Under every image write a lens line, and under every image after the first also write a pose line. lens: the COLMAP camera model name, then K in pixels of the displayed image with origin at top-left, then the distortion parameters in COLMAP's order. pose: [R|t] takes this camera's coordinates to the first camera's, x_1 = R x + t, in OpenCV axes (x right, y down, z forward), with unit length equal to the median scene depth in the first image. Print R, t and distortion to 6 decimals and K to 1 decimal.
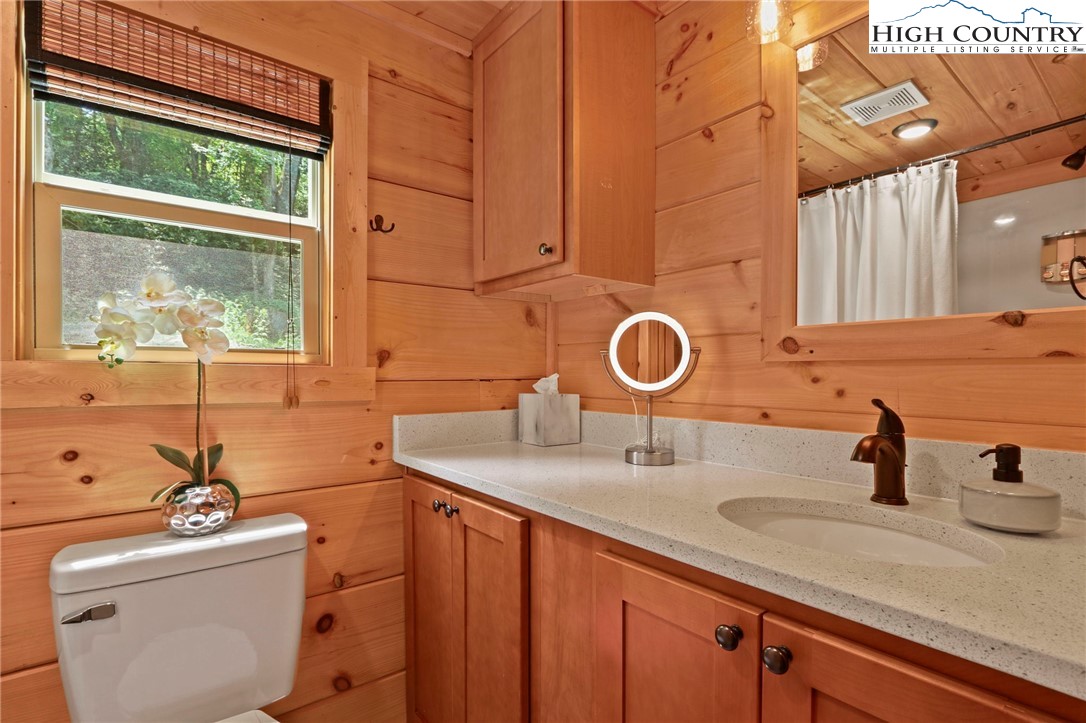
lens RADIAL K [[515.8, 0, 537.1], [0, 515.8, 371.4], [0, 0, 1]] dist [0.001022, -0.000173]
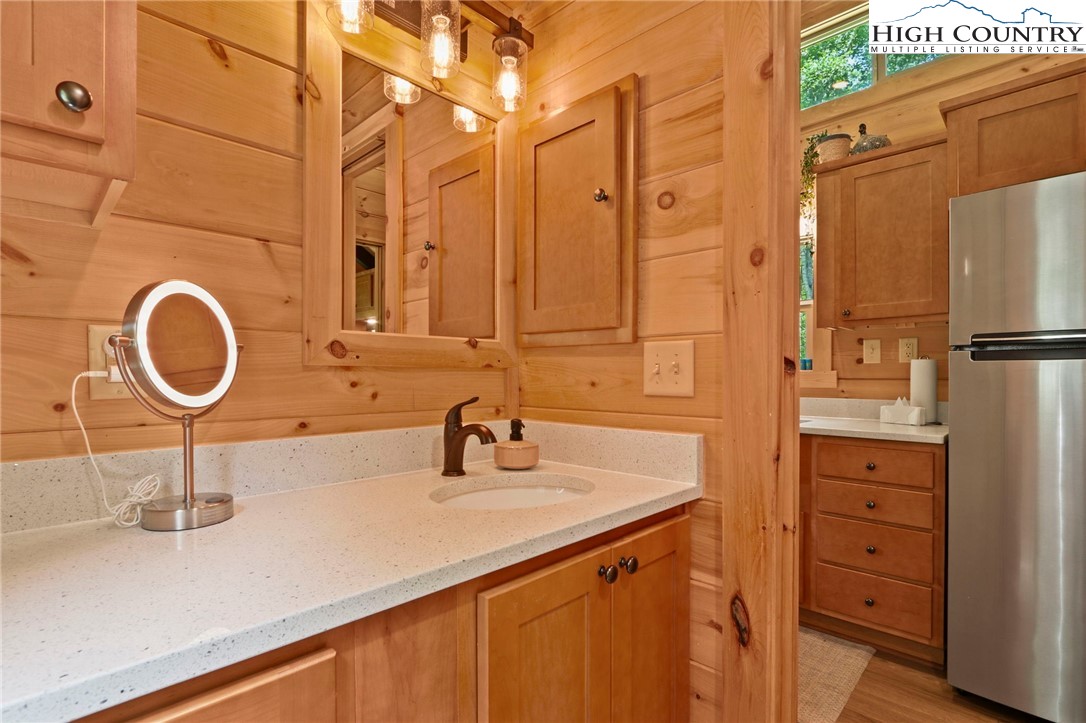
lens RADIAL K [[515.8, 0, 547.8], [0, 515.8, 365.7], [0, 0, 1]] dist [0.001022, -0.000173]
pose [[-0.141466, 0.009122, 0.989901, -0.491243], [-0.008762, 0.999907, -0.010467, -0.011862], [-0.989904, -0.010154, -0.141372, 0.688862]]
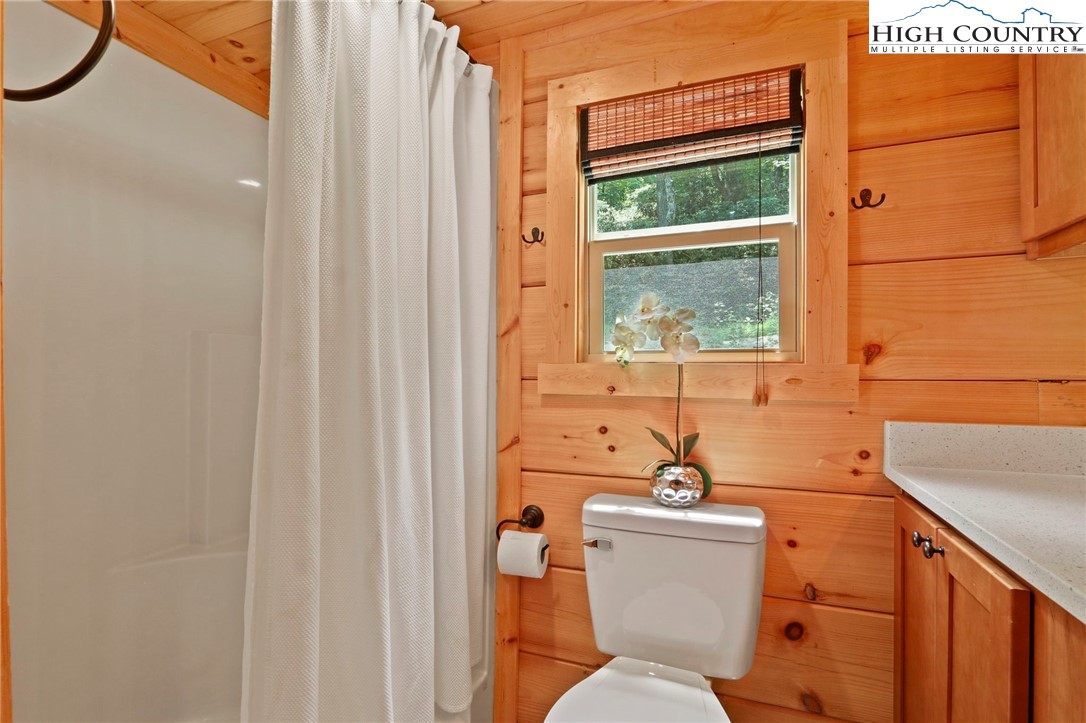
lens RADIAL K [[515.8, 0, 544.9], [0, 515.8, 366.4], [0, 0, 1]] dist [0.001022, -0.000173]
pose [[0.523987, -0.011863, -0.851644, 0.180008], [0.003473, 0.999924, -0.011792, 0.004767], [0.851719, 0.003221, 0.523988, 0.104444]]
